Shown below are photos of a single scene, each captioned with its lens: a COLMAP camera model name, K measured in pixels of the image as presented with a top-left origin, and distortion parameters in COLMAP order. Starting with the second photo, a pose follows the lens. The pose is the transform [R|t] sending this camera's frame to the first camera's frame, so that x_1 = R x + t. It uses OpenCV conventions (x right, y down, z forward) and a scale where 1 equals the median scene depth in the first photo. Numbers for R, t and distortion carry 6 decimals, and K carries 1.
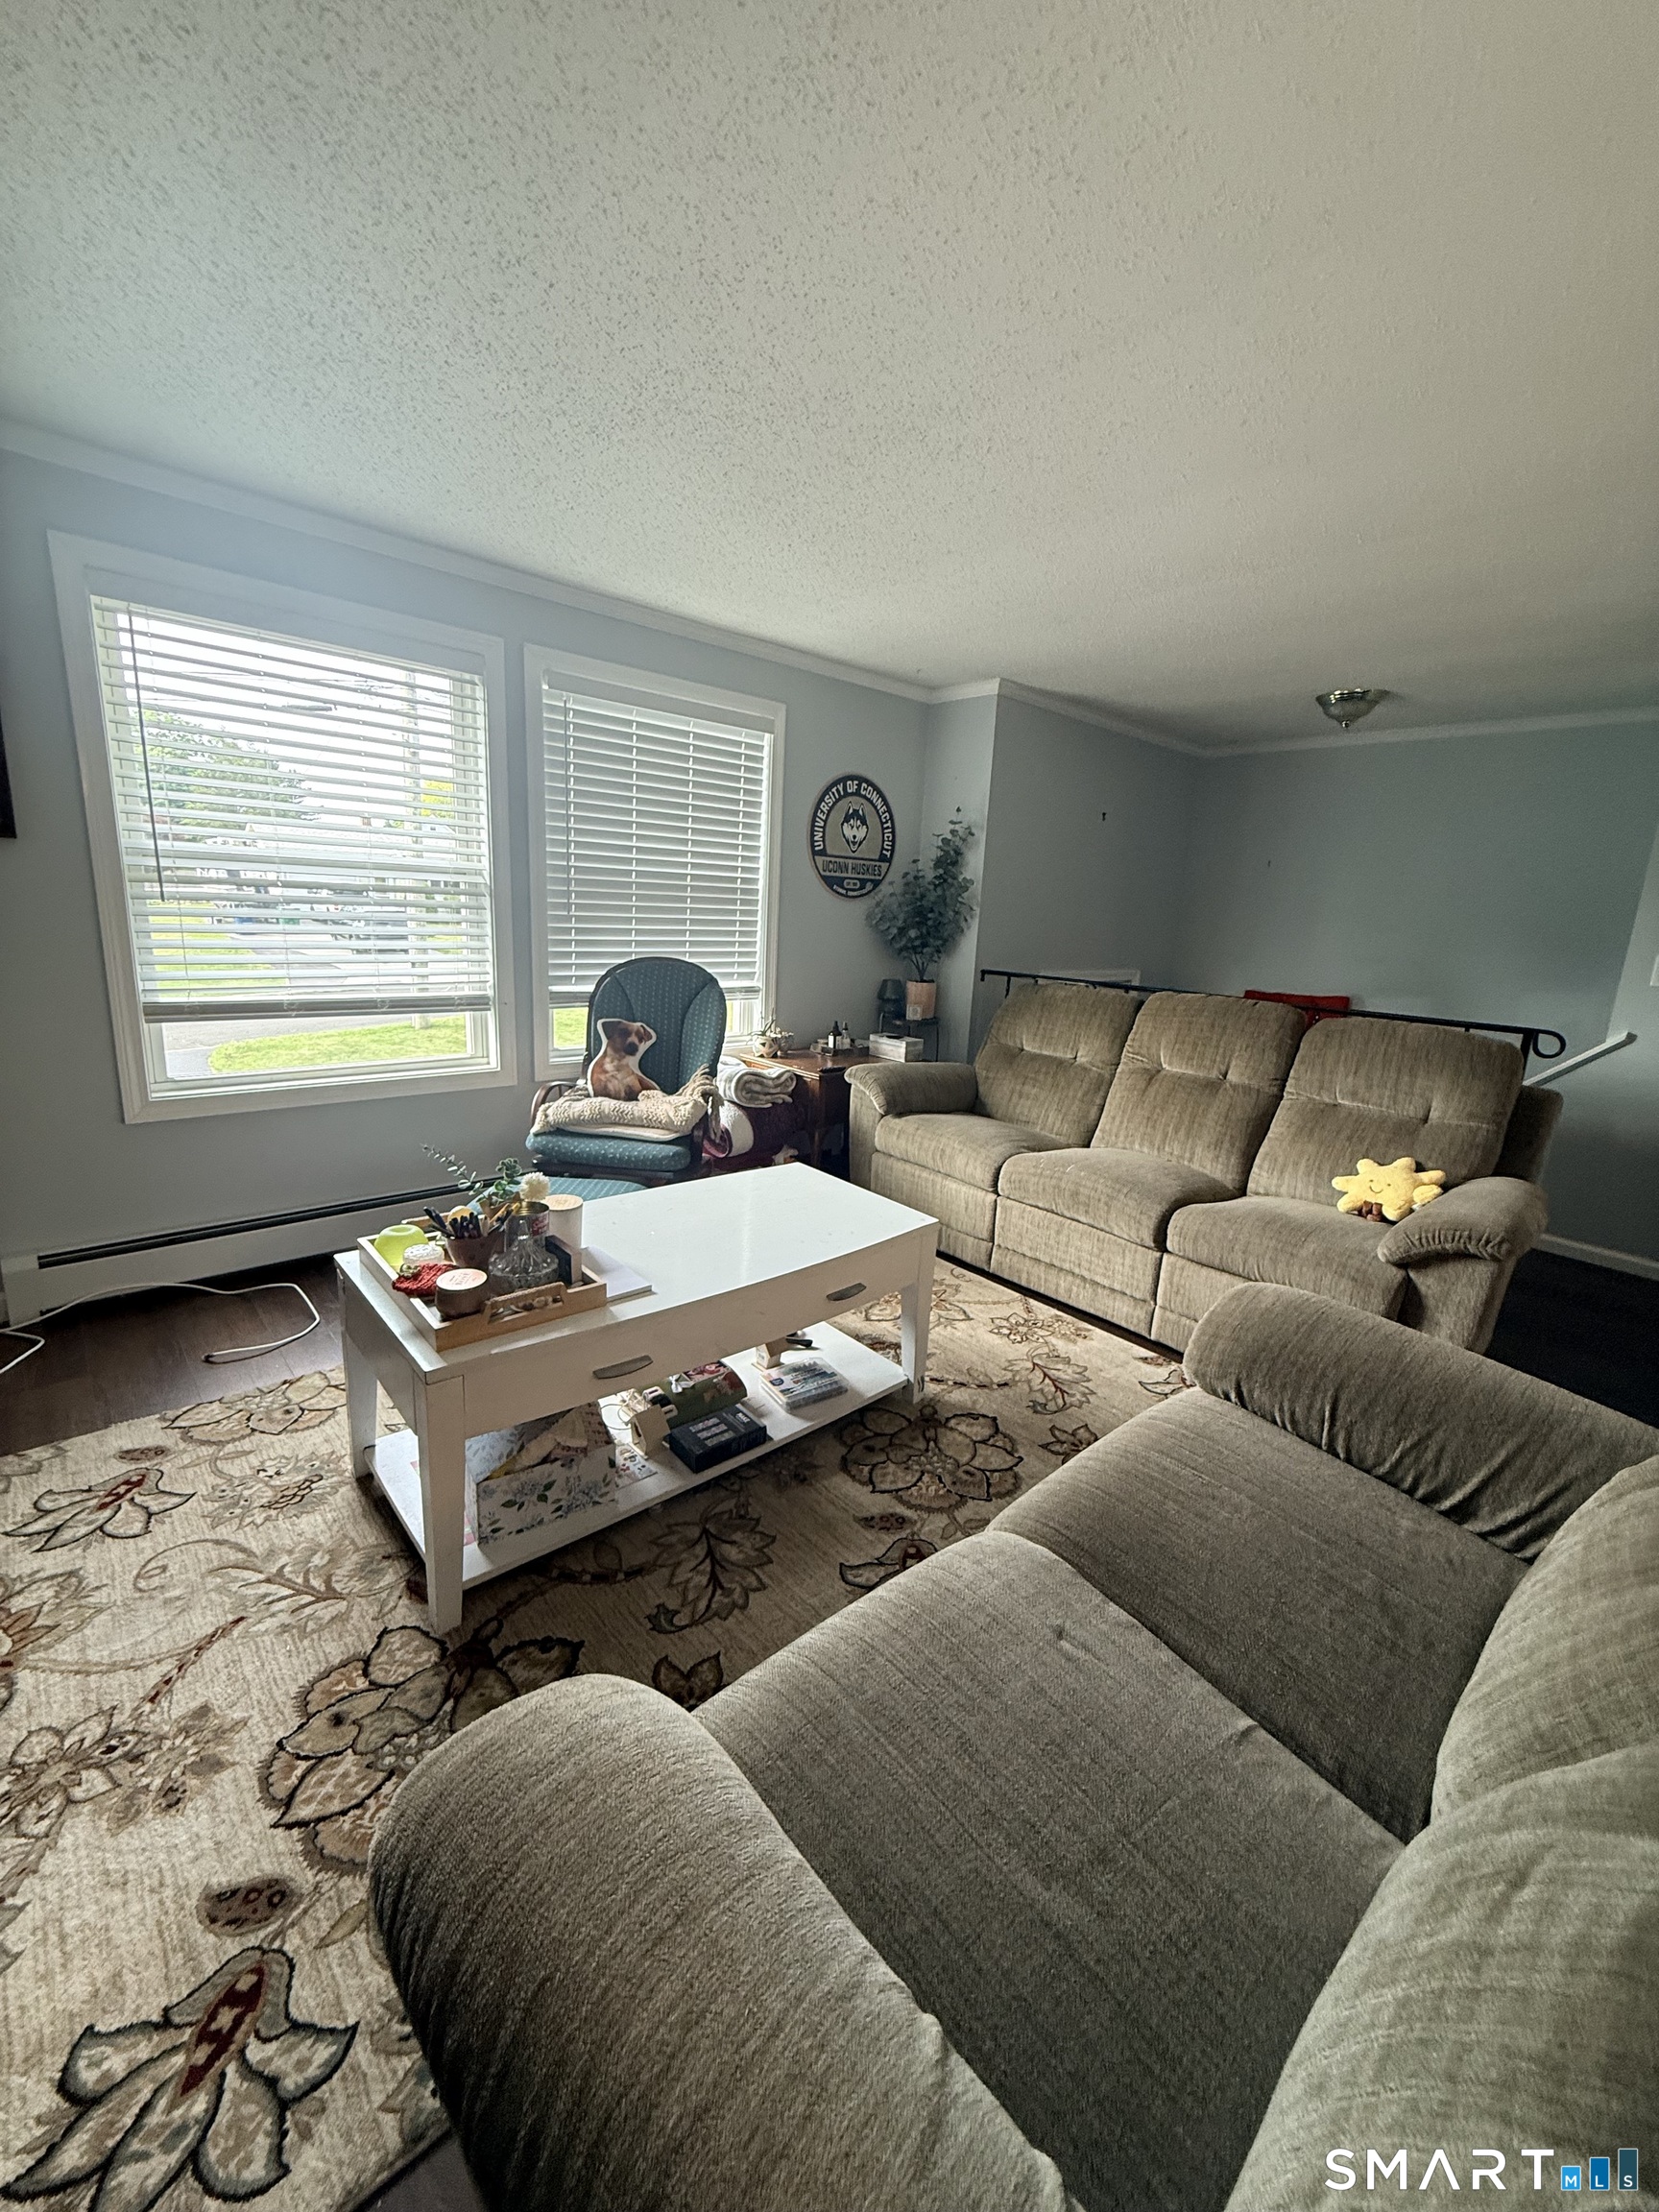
lens RADIAL K [[882.6, 0, 835.1], [0, 882.6, 1100.6], [0, 0, 1]] dist [-0.000397, 0.000440]
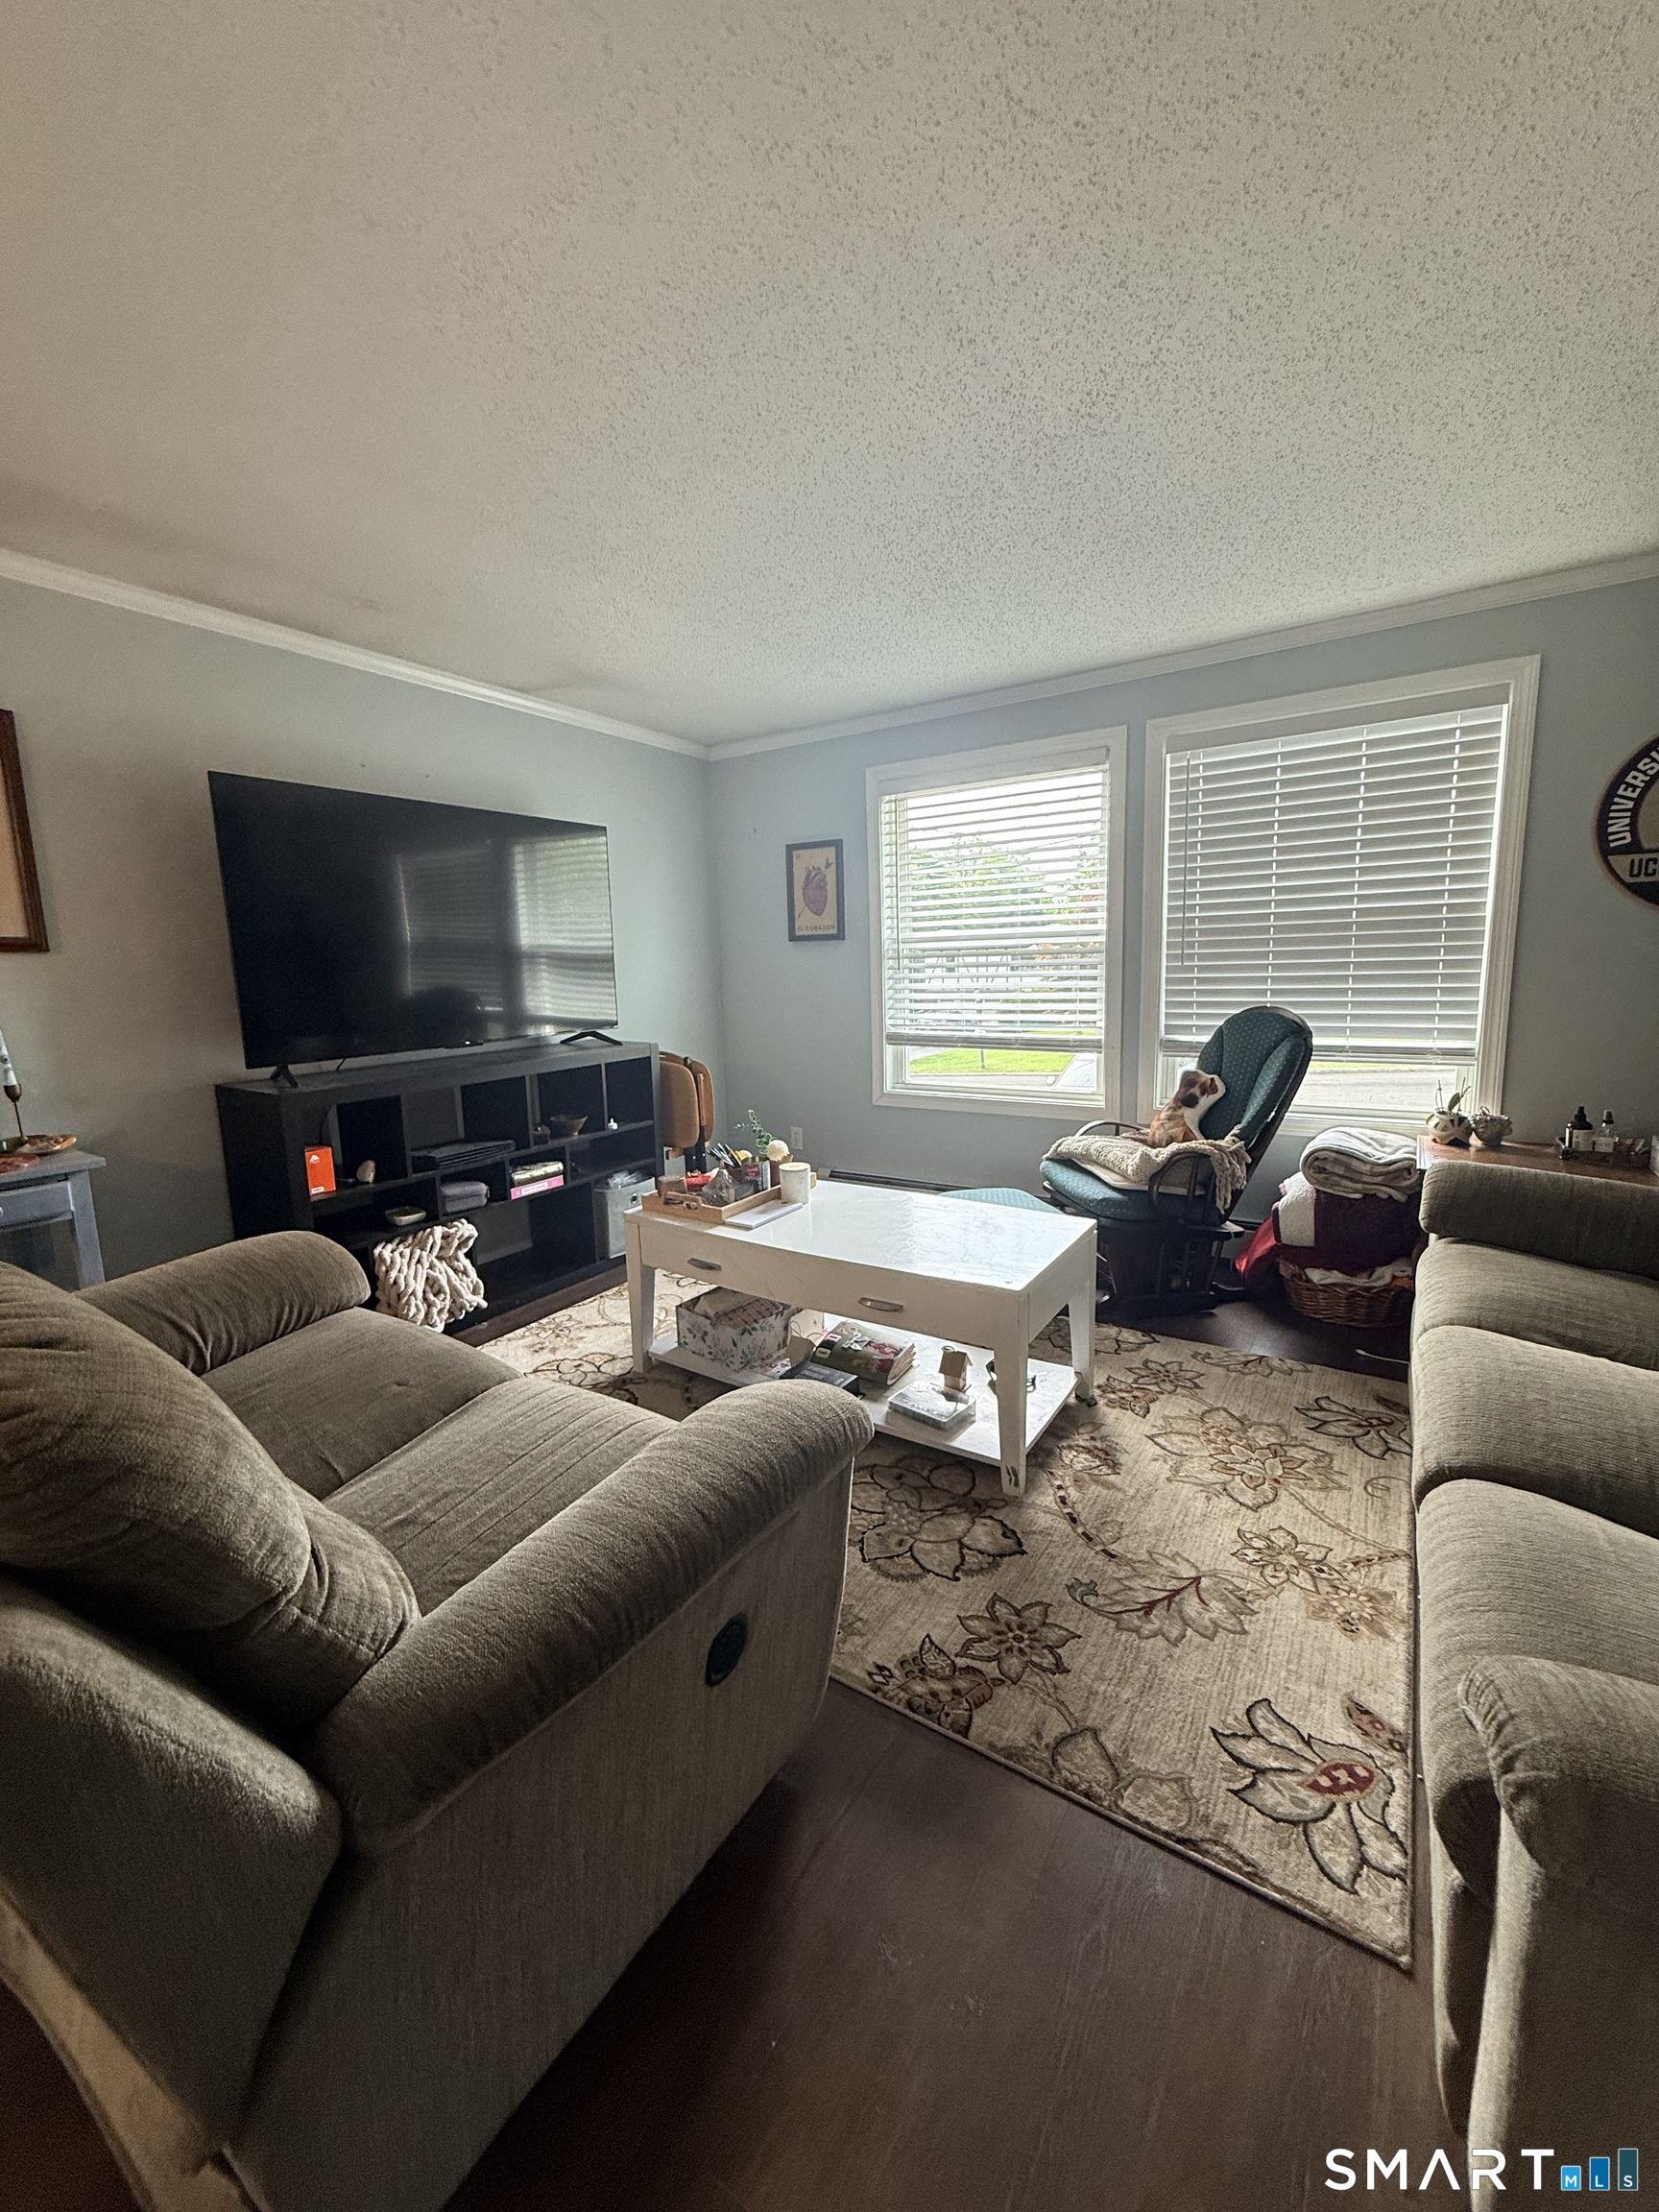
lens RADIAL K [[882.6, 0, 830.5], [0, 882.6, 1102.1], [0, 0, 1]] dist [-0.000397, 0.000440]
pose [[0.247555, 0.095145, -0.964191, 0.629428], [-0.172483, 0.983598, 0.052775, -0.042351], [0.953397, 0.153241, 0.259905, 0.399315]]
